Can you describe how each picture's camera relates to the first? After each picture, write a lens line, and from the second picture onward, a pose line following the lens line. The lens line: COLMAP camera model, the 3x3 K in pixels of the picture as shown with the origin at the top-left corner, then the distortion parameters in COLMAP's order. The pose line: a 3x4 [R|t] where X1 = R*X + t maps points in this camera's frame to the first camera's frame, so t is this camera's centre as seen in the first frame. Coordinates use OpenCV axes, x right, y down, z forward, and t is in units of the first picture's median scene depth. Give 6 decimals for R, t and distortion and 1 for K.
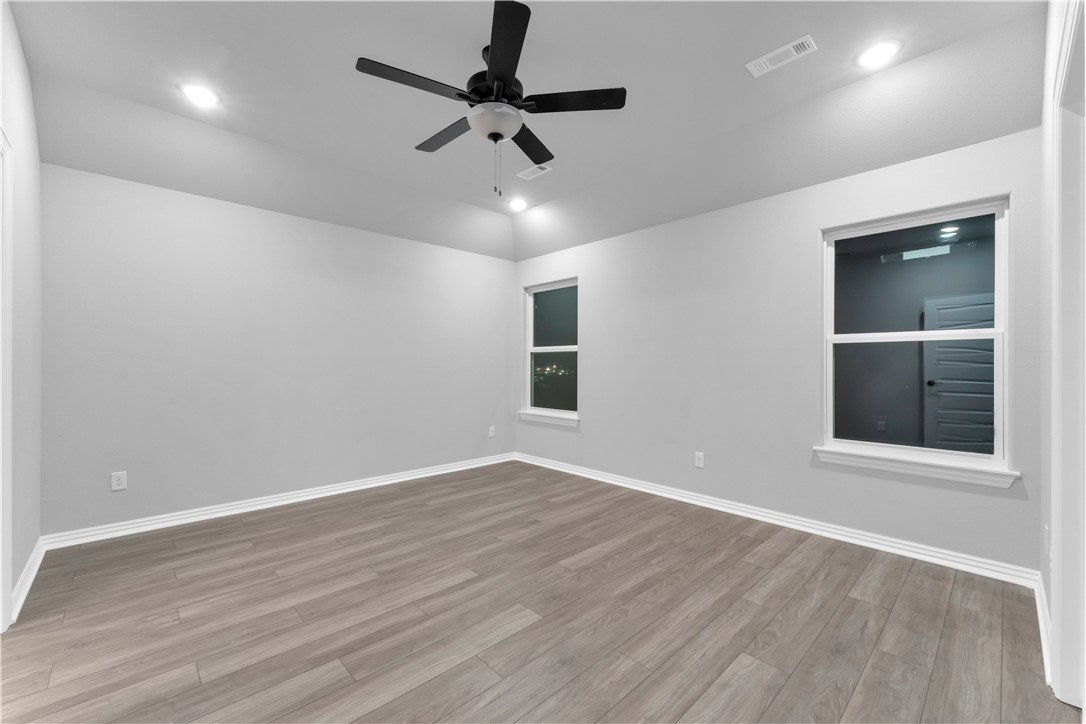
lens RADIAL K [[436.0, 0, 543.0], [0, 436.0, 362.0], [0, 0, 1]] dist [0.002959, 0.000559]
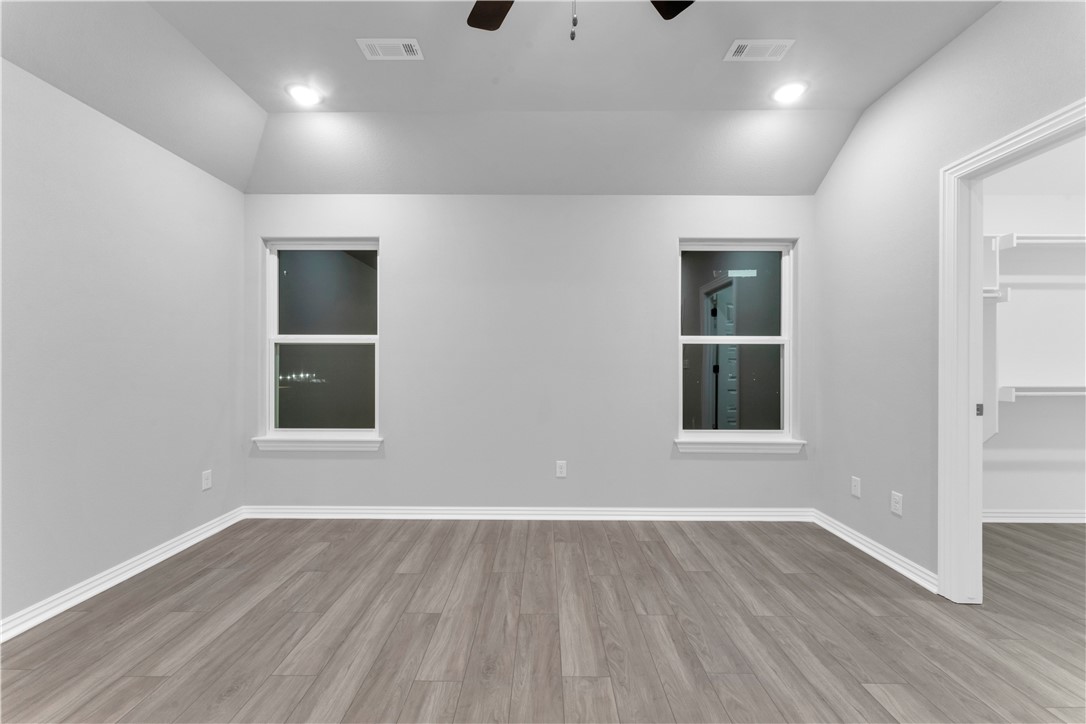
lens RADIAL K [[436.0, 0, 543.0], [0, 436.0, 362.0], [0, 0, 1]] dist [0.002959, 0.000559]
pose [[0.696235, 0.000555, 0.717813, -0.351592], [-0.006221, 0.999967, 0.005261, 0.000020], [-0.717787, -0.008128, 0.696216, 0.459122]]
